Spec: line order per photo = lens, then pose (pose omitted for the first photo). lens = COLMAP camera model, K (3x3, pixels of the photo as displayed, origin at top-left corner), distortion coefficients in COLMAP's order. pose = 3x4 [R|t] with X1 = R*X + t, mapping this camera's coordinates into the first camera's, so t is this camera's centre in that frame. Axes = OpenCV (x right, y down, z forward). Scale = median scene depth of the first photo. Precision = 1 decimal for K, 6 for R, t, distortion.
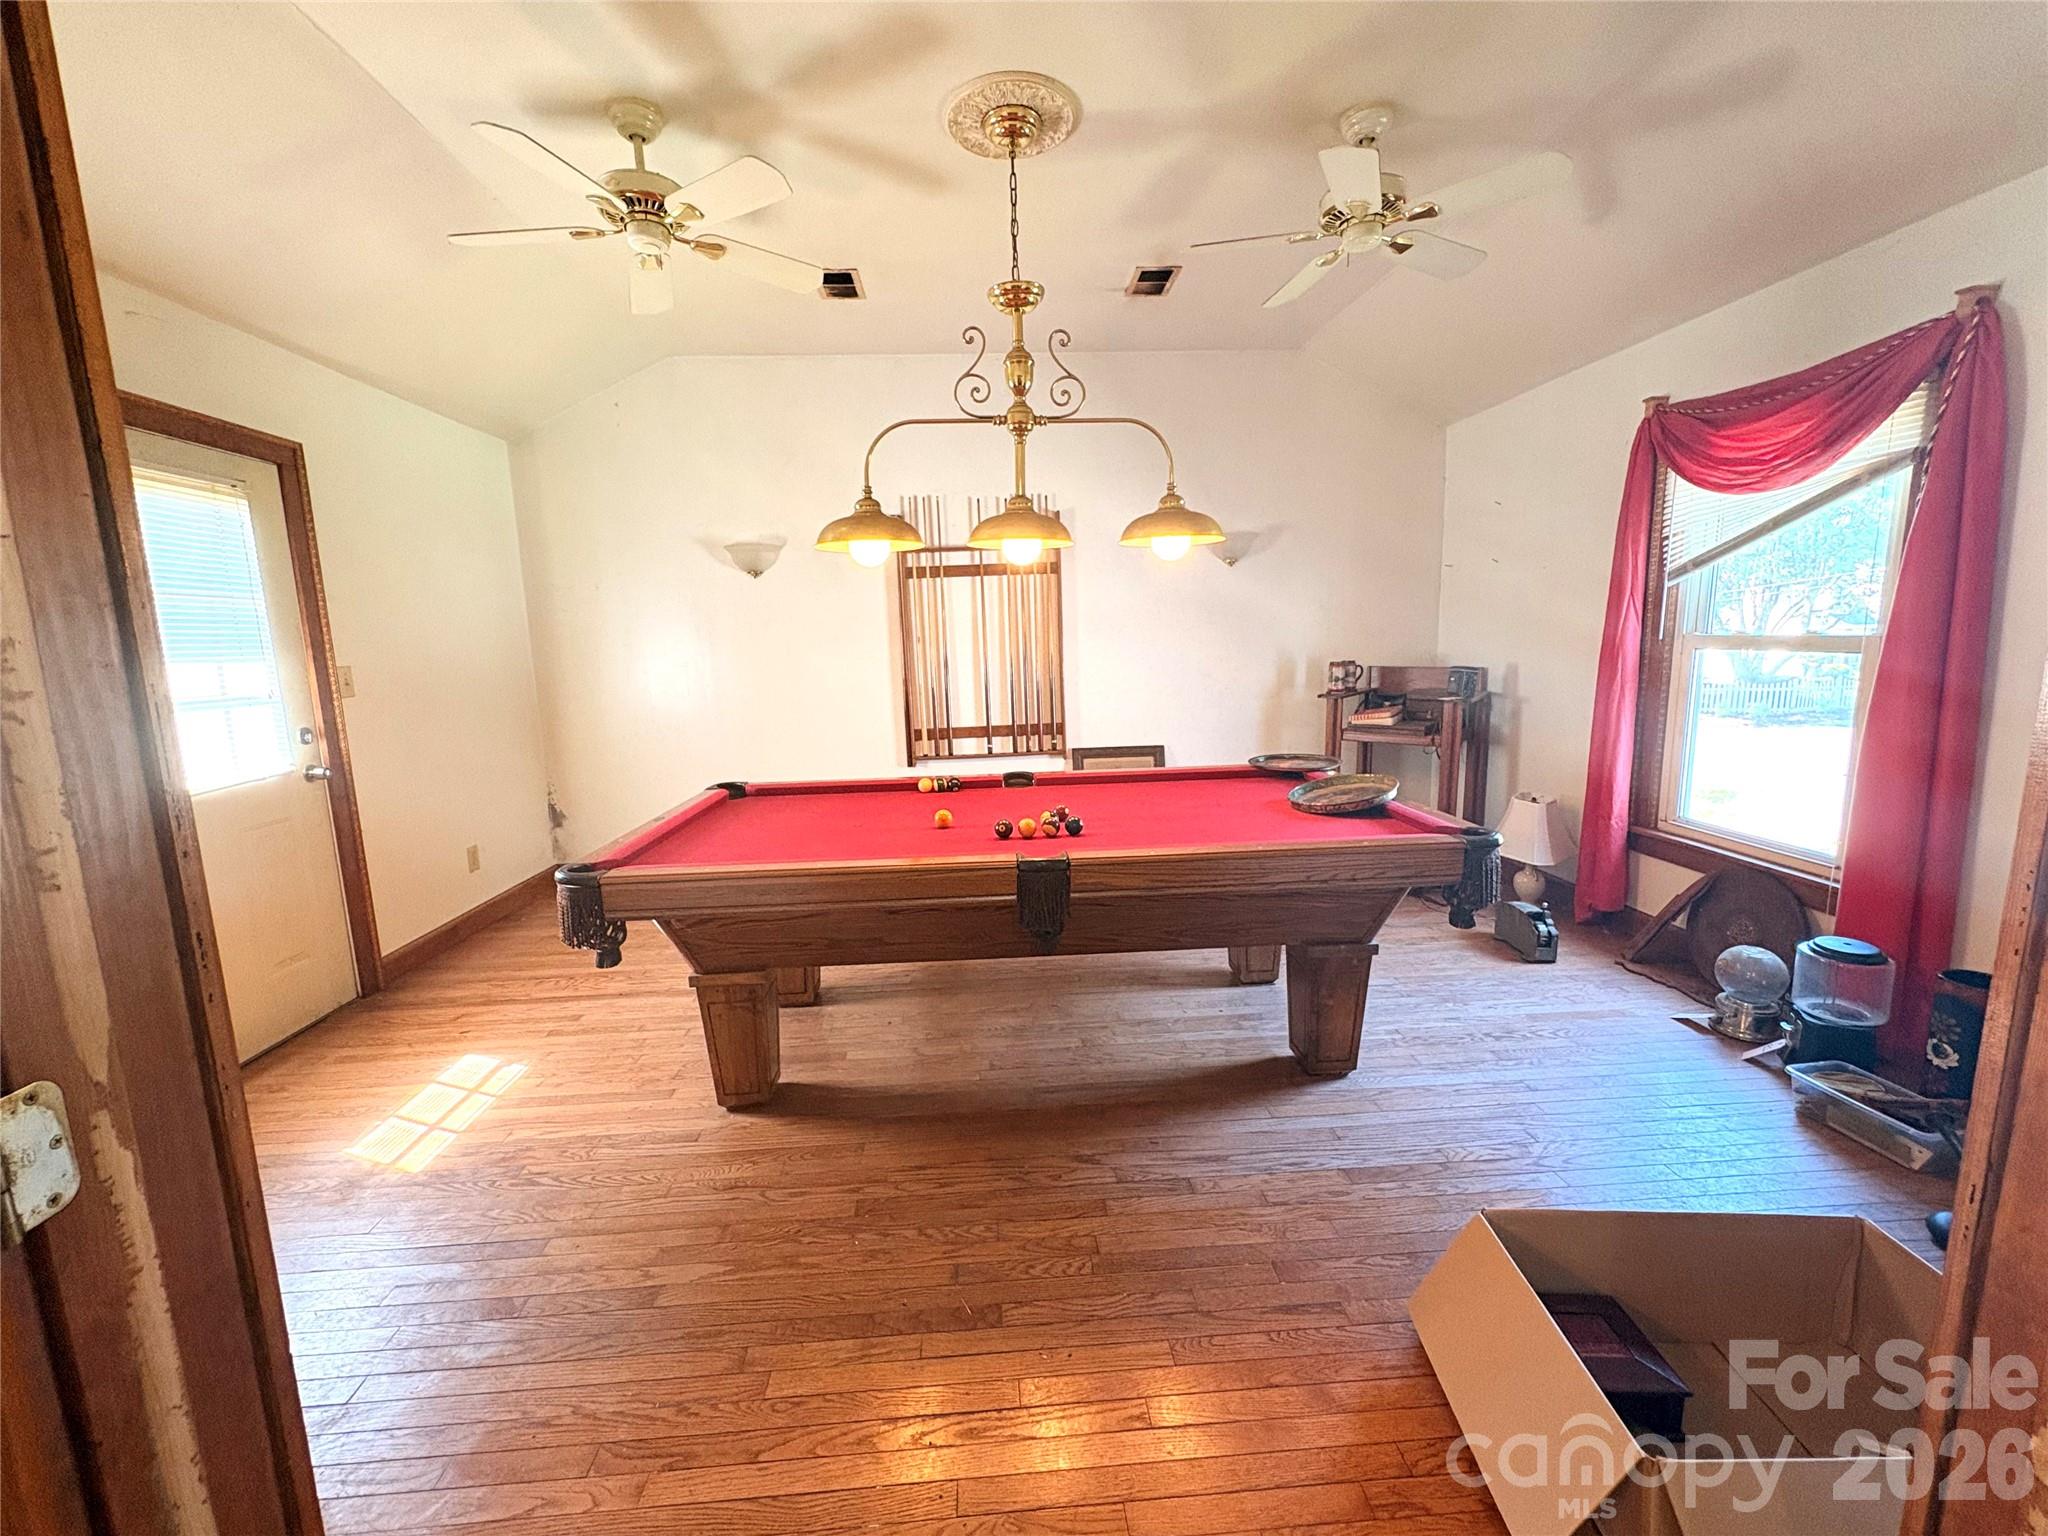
lens RADIAL K [[814.3, 0, 1016.7], [0, 814.3, 764.2], [0, 0, 1]] dist [-0.000659, 0.000523]
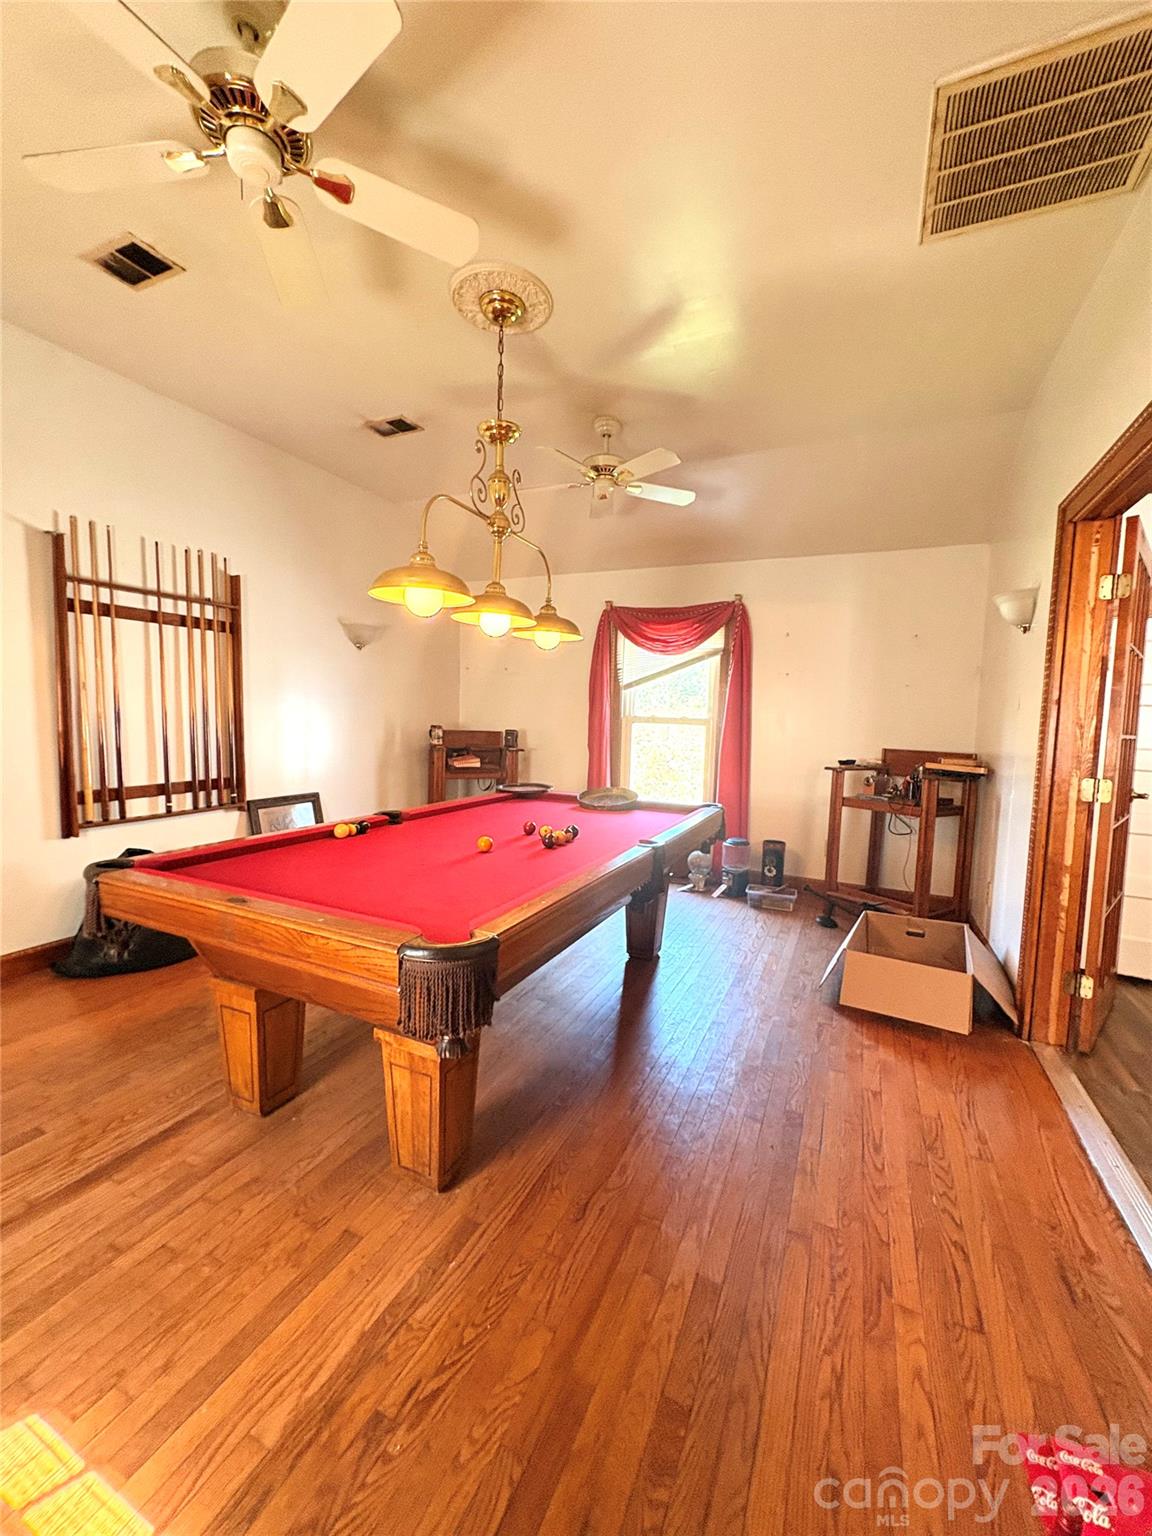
lens RADIAL K [[610.8, 0, 581.5], [0, 610.8, 766.5], [0, 0, 1]] dist [-0.000659, 0.000523]
pose [[0.470827, -0.029238, 0.881741, -0.470540], [0.095589, 0.995257, -0.018040, -0.008653], [-0.877032, 0.092778, 0.471388, 0.275917]]
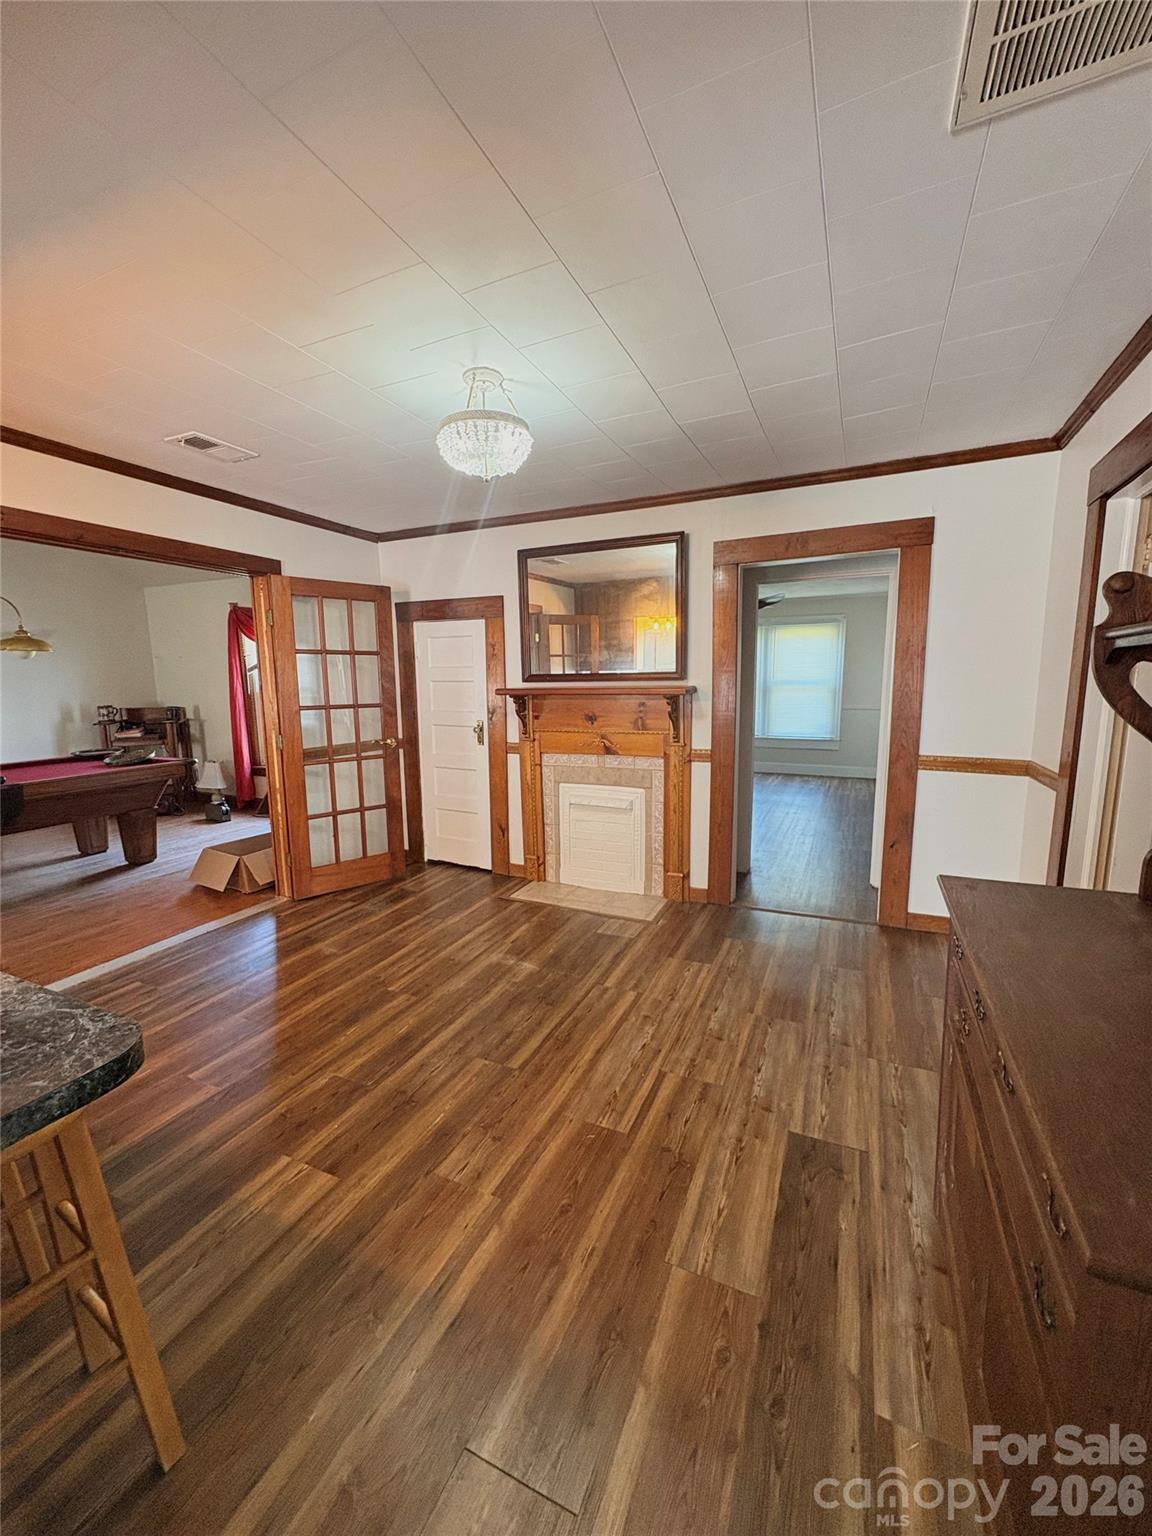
lens RADIAL K [[610.8, 0, 581.5], [0, 610.8, 766.5], [0, 0, 1]] dist [-0.000659, 0.000523]
pose [[0.462925, -0.106553, 0.879970, -0.369332], [0.132022, 0.989964, 0.050419, 0.092668], [-0.876510, 0.092836, 0.472346, -0.660917]]
